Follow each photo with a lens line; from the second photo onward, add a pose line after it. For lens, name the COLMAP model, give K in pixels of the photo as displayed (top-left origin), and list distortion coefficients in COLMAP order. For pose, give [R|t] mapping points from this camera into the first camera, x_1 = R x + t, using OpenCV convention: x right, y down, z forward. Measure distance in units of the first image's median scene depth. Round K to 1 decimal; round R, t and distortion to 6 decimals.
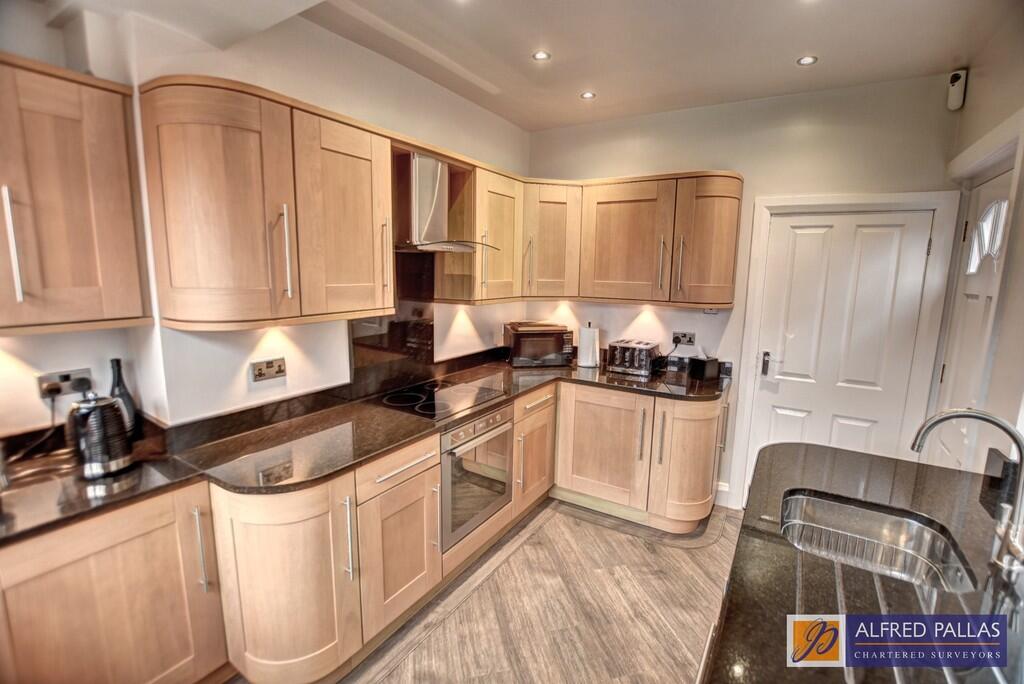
lens RADIAL K [[460.1, 0, 521.8], [0, 460.1, 339.5], [0, 0, 1]] dist [-0.016105, 0.001420]
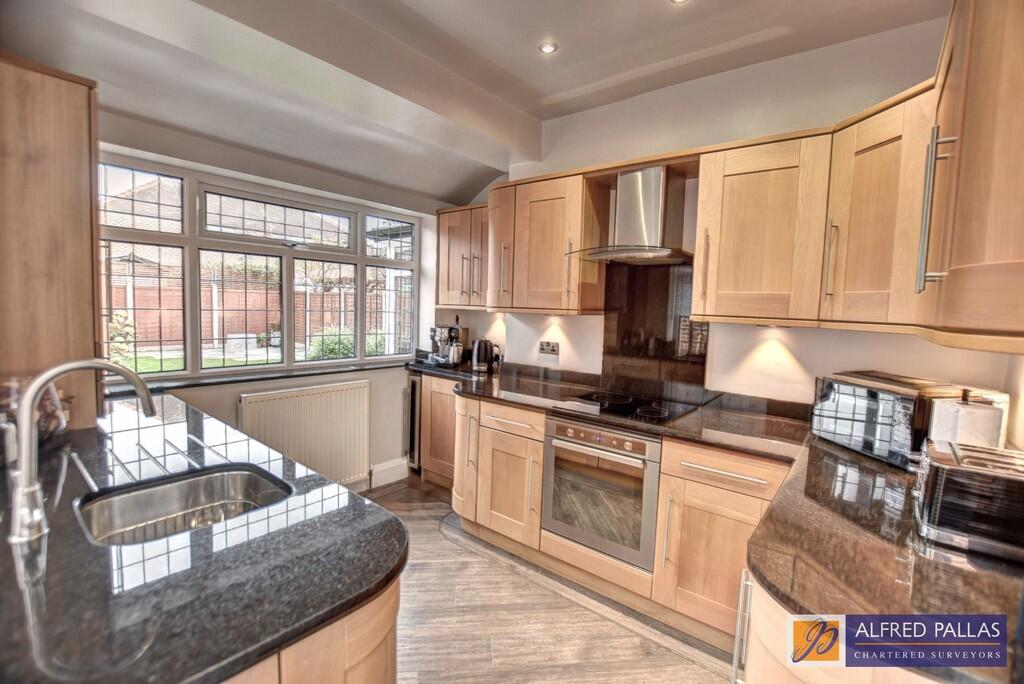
lens RADIAL K [[460.1, 0, 521.8], [0, 460.1, 341.7], [0, 0, 1]] dist [-0.016105, 0.001420]
pose [[-0.126095, 0.049798, -0.990767, 0.935153], [-0.196299, 0.977738, 0.074126, -0.048323], [0.972402, 0.203834, -0.113513, 1.011046]]
